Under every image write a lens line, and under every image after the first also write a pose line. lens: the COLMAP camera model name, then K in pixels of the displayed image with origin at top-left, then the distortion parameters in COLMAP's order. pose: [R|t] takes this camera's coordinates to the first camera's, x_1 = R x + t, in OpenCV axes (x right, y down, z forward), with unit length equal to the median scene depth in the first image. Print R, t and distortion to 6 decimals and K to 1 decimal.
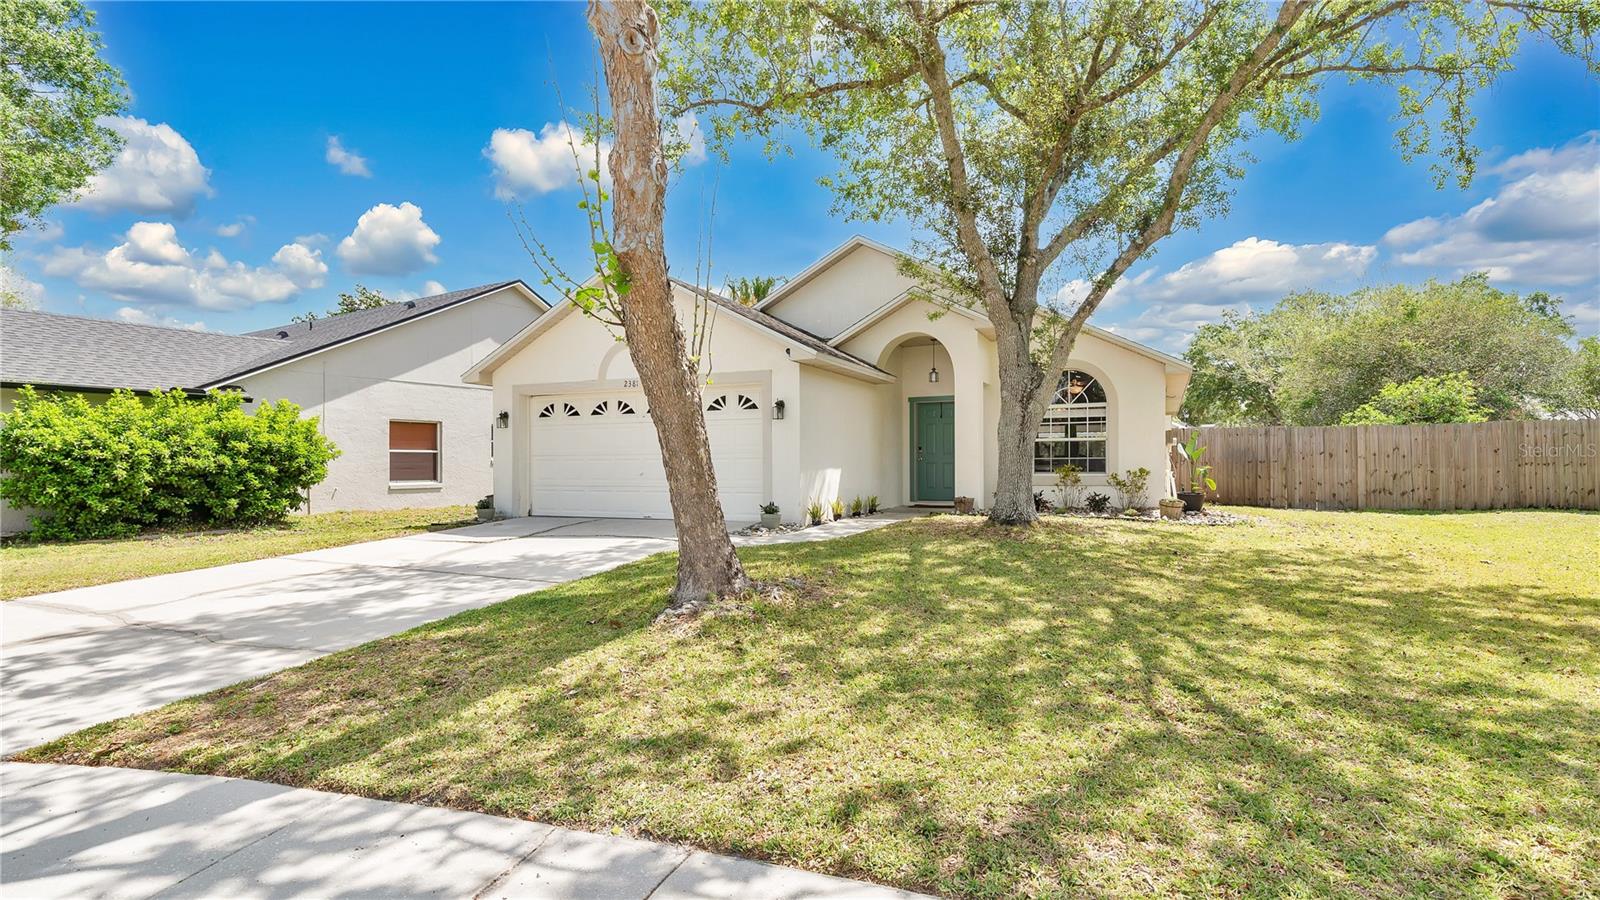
lens RADIAL K [[742.7, 0, 811.1], [0, 742.7, 462.5], [0, 0, 1]] dist [0.000402, -0.006162]
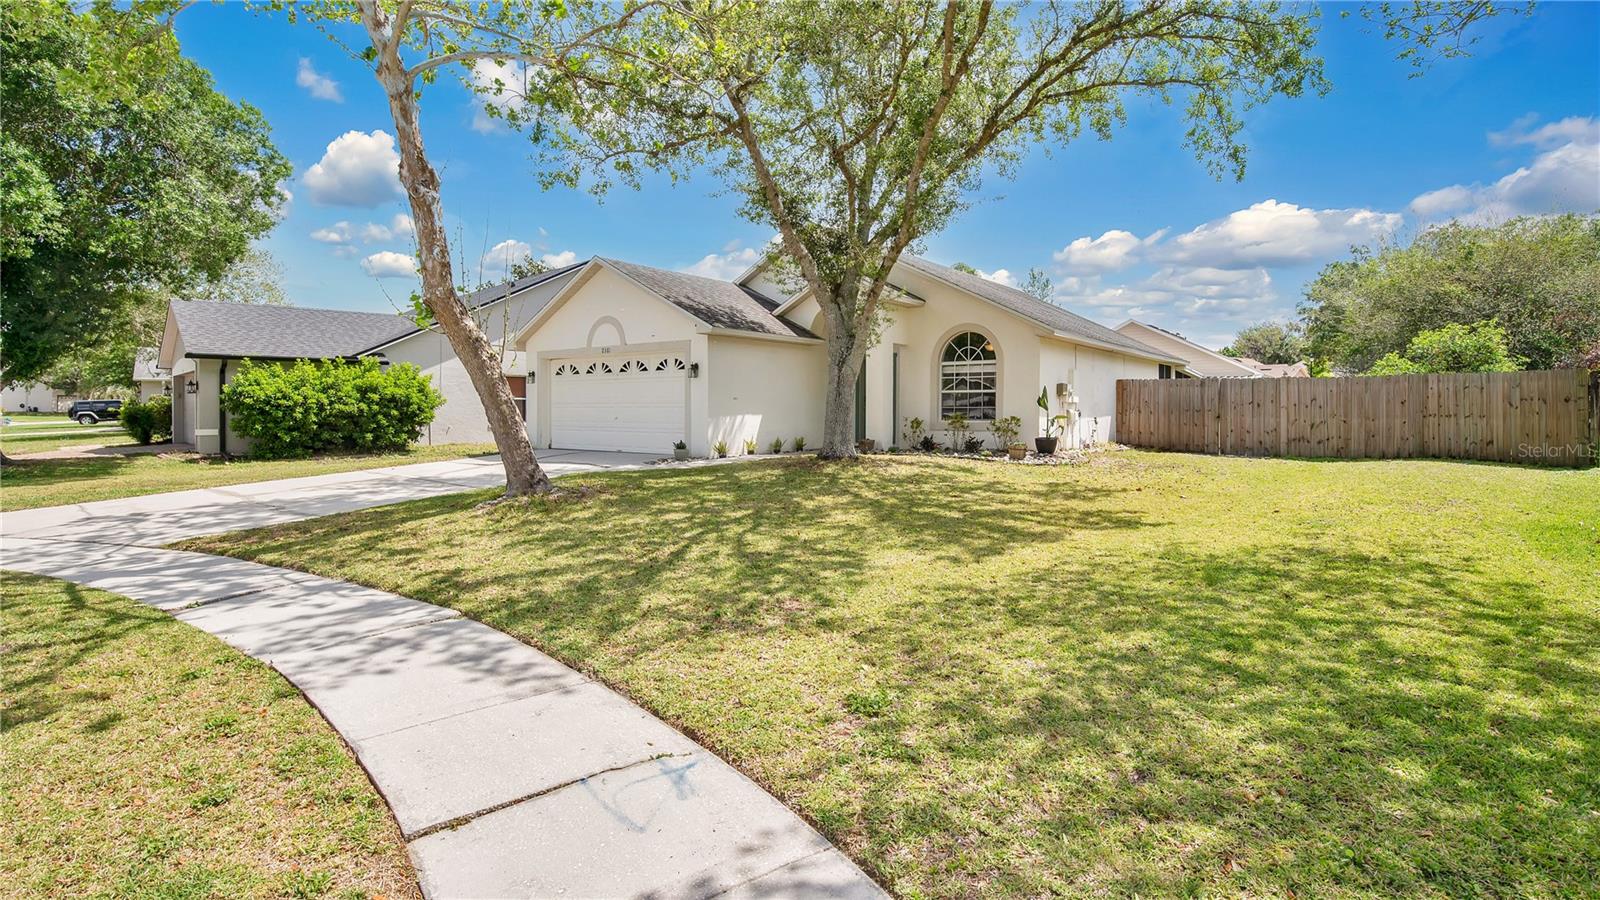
lens RADIAL K [[718.0, 0, 795.0], [0, 718.0, 424.2], [0, 0, 1]] dist [-0.036652, 0.000007]
pose [[0.976385, 0.009637, -0.215825, 0.320496], [-0.004016, 0.999642, 0.026468, -0.008193], [0.216002, -0.024976, 0.976073, -0.162195]]
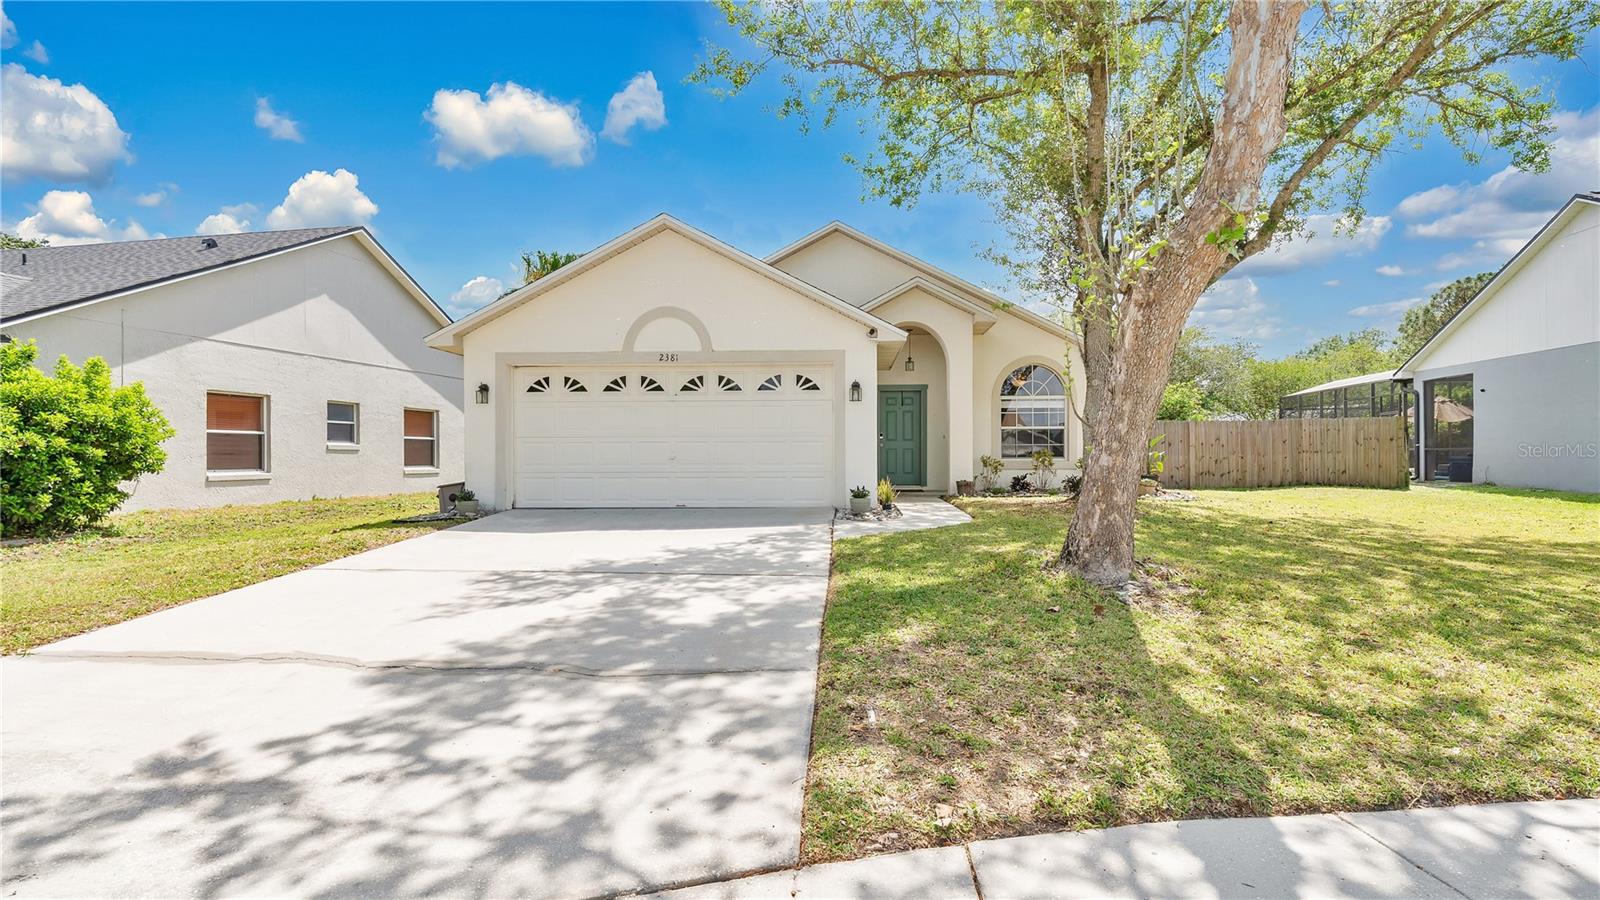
lens RADIAL K [[732.5, 0, 799.3], [0, 732.5, 456.5], [0, 0, 1]] dist [0.000371, -0.000474]
pose [[0.935496, 0.001107, 0.353335, -0.353830], [-0.002659, 0.999989, 0.003908, 0.008361], [-0.353326, -0.004596, 0.935489, 0.101053]]
